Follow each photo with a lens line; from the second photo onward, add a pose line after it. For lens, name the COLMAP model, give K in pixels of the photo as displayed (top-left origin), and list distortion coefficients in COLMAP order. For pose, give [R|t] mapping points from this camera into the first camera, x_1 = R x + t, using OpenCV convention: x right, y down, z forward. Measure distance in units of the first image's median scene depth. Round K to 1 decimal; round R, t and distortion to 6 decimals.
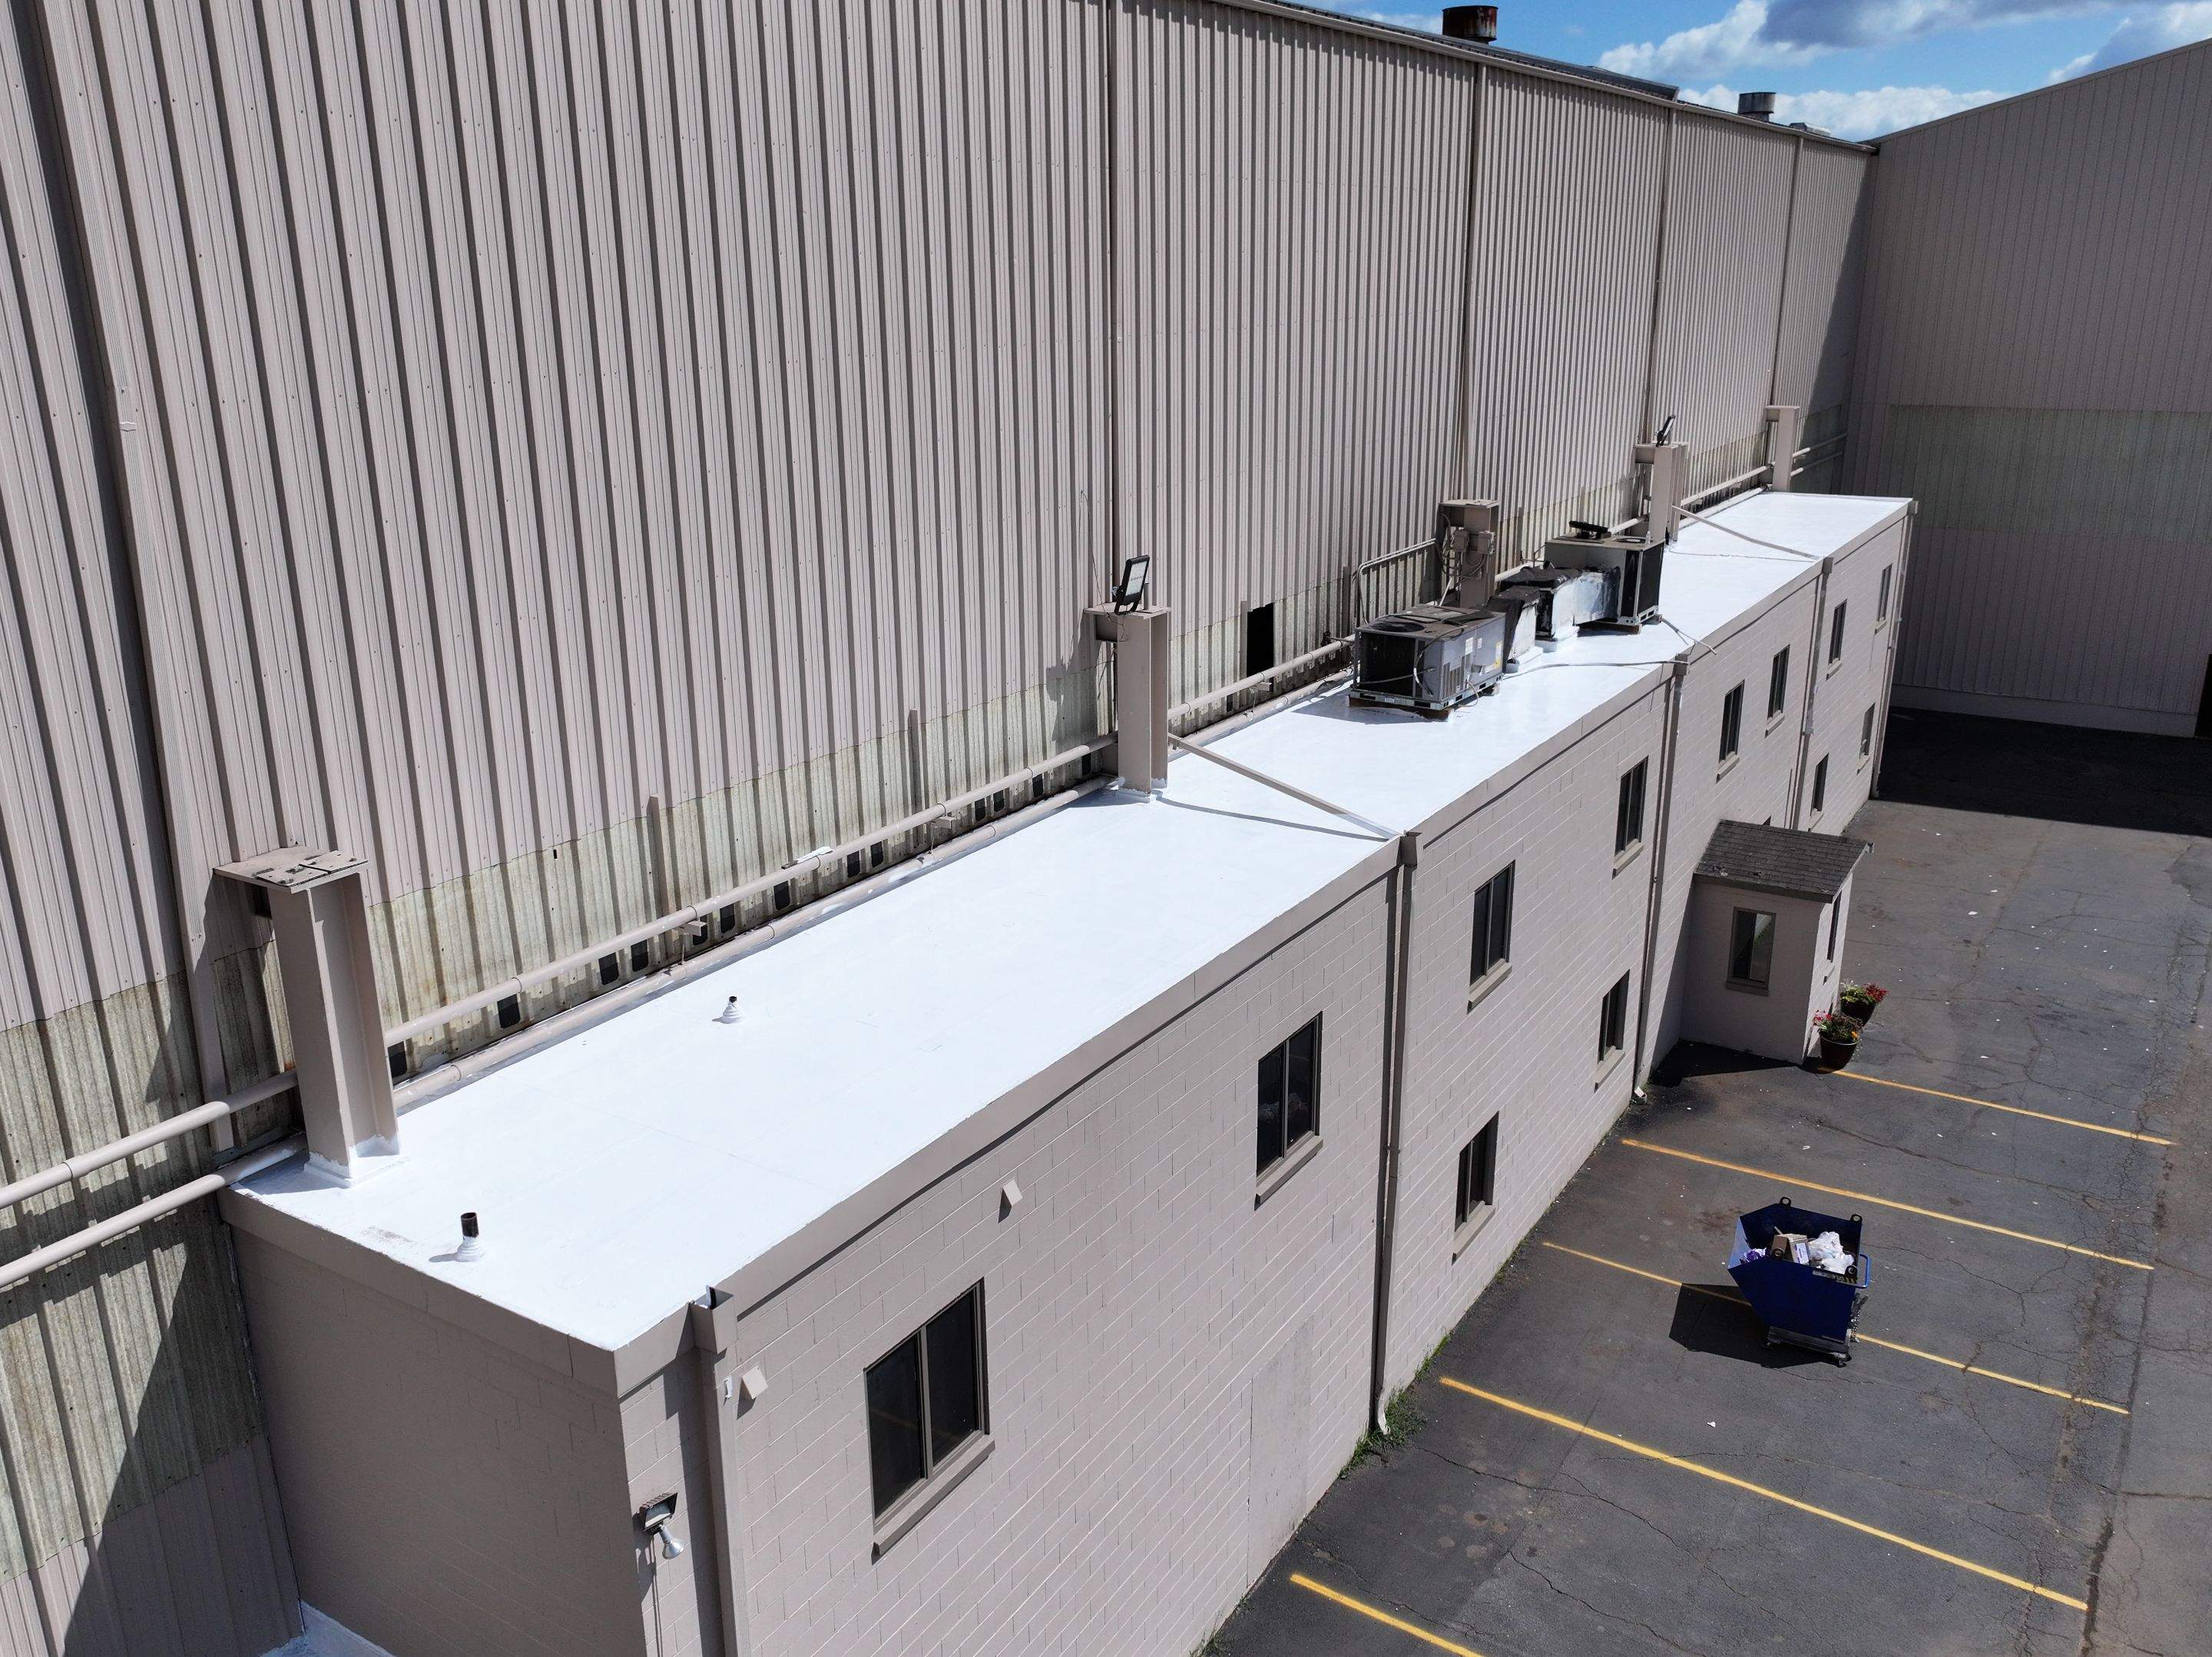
lens RADIAL K [[1799.6, 0, 1106.0], [0, 1799.6, 828.5], [0, 0, 1]] dist [-0.000945, -0.000236]
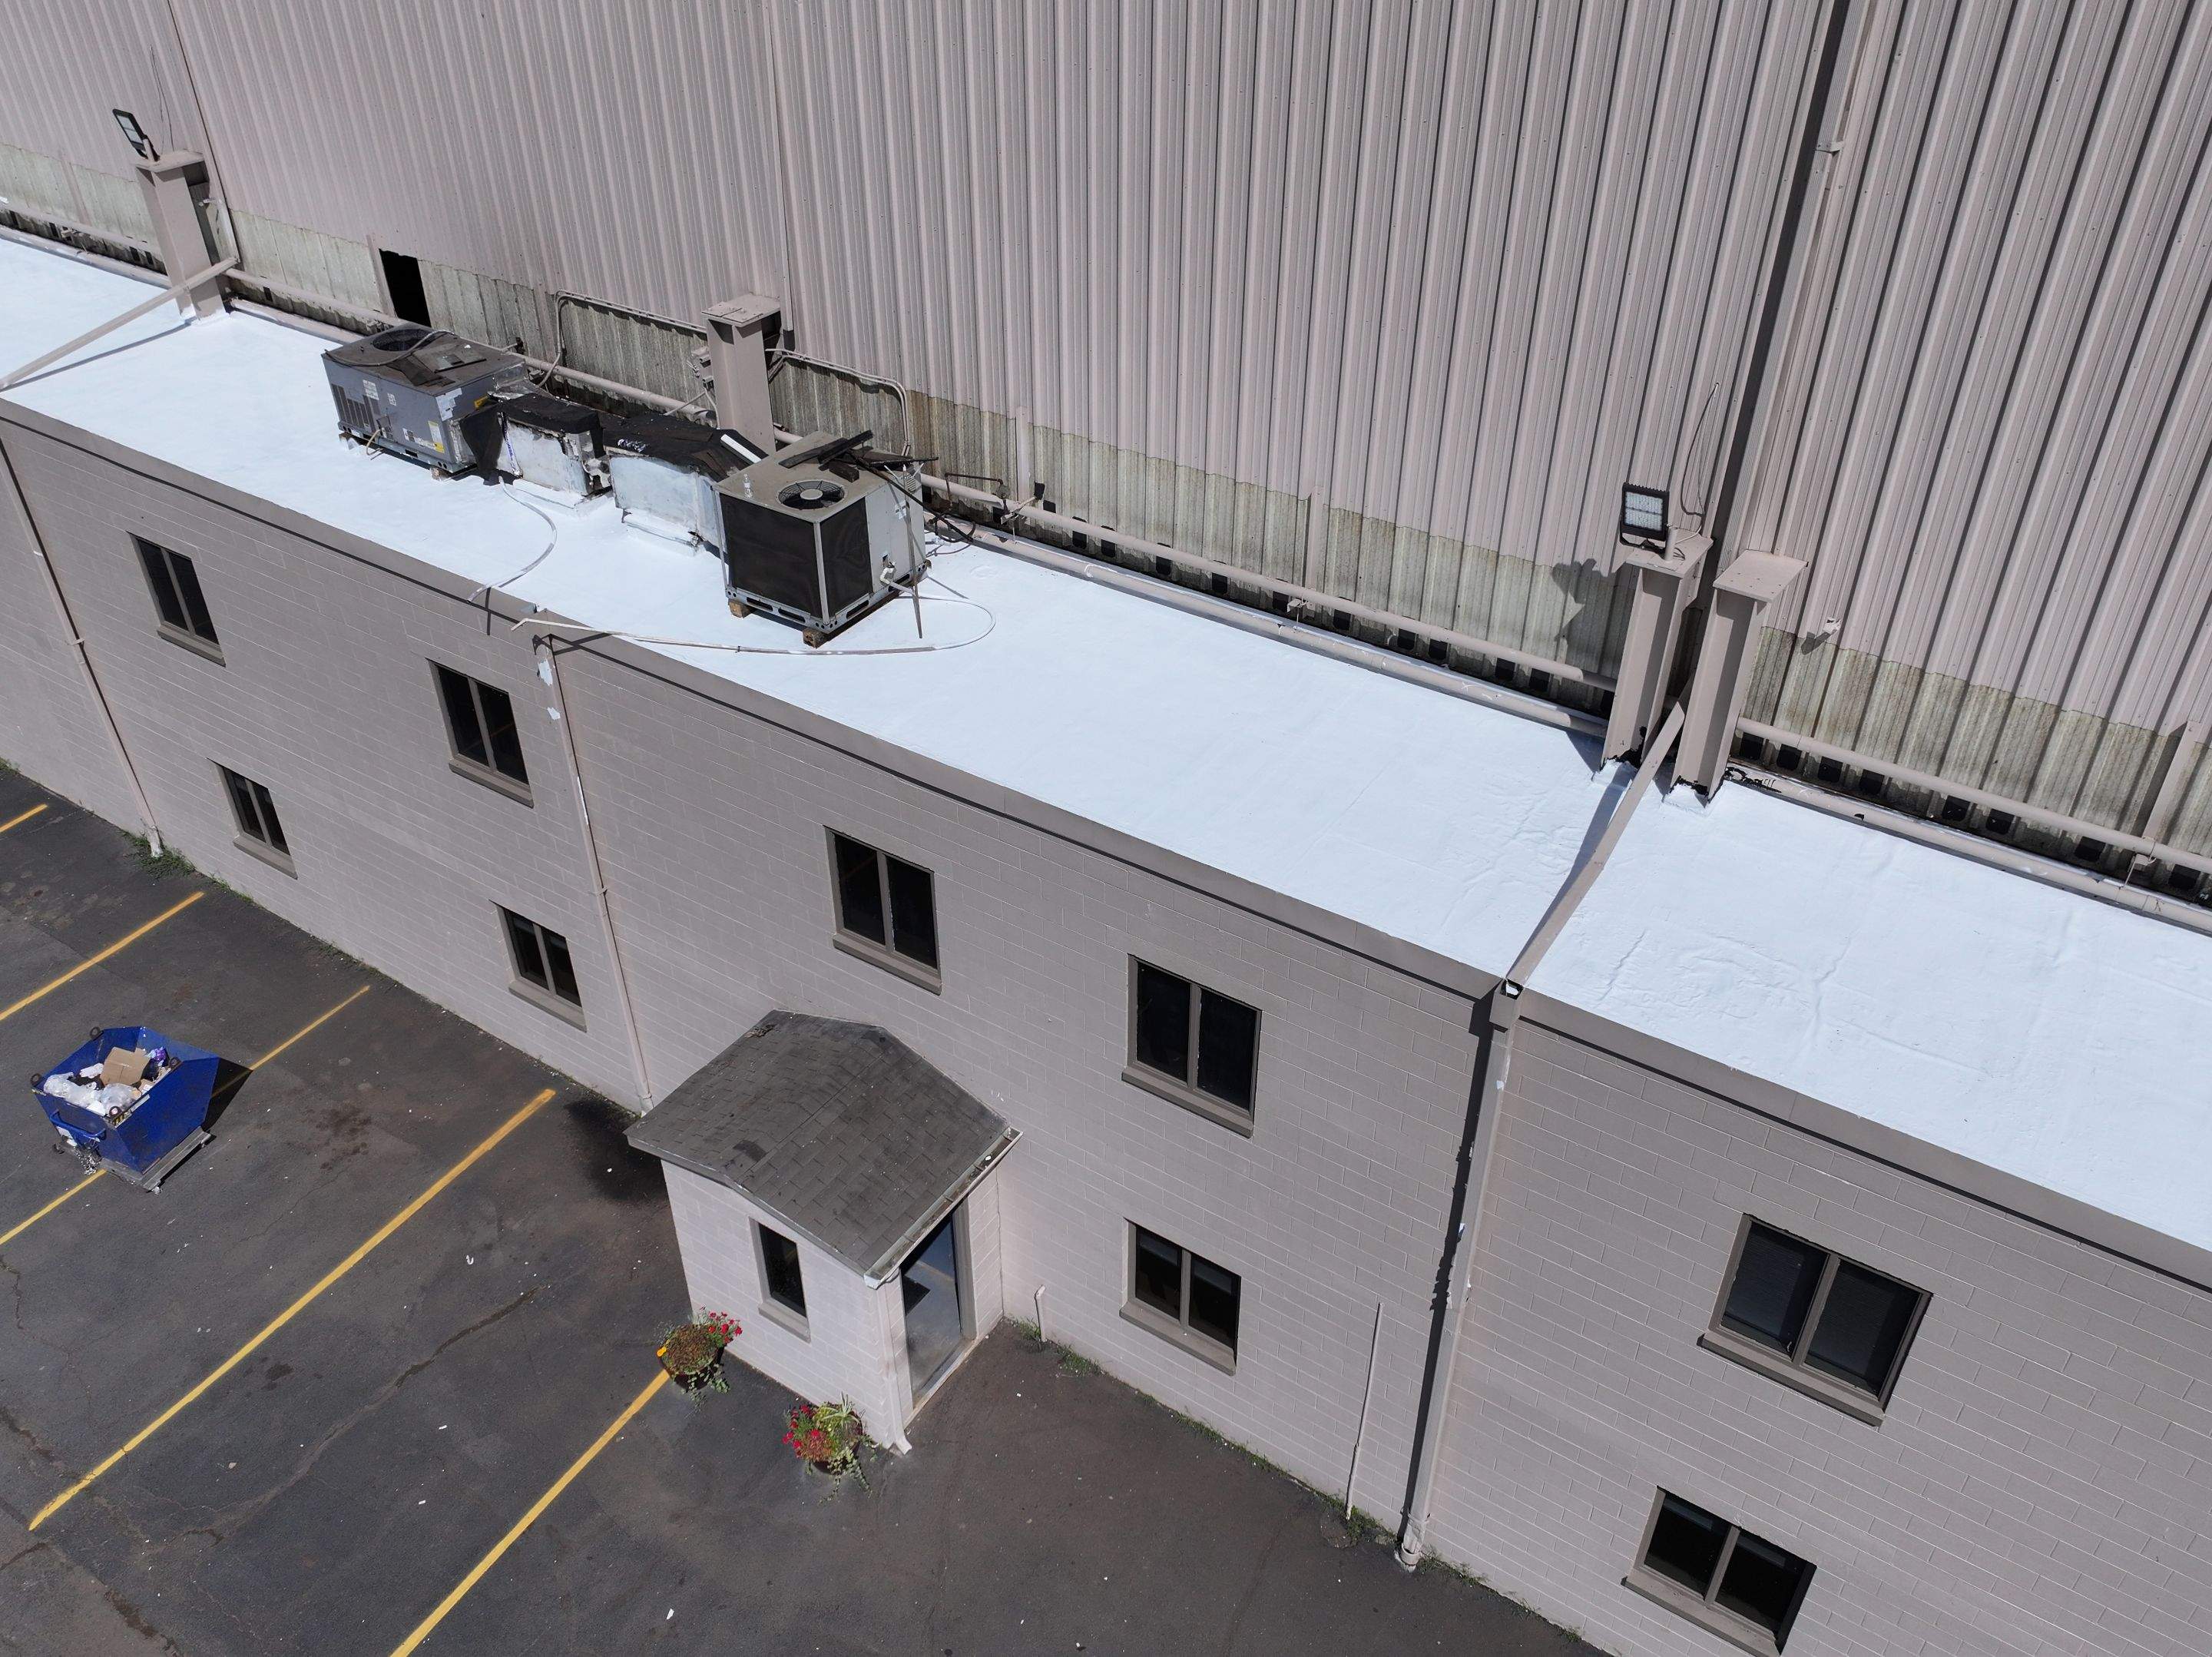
lens RADIAL K [[1799.6, 0, 1106.0], [0, 1799.6, 828.5], [0, 0, 1]] dist [-0.000945, -0.000236]
pose [[-0.002214, 0.608078, -0.793874, 0.836696], [-0.304850, 0.755677, 0.579671, -0.456270], [0.952398, 0.243296, 0.183699, 1.024430]]
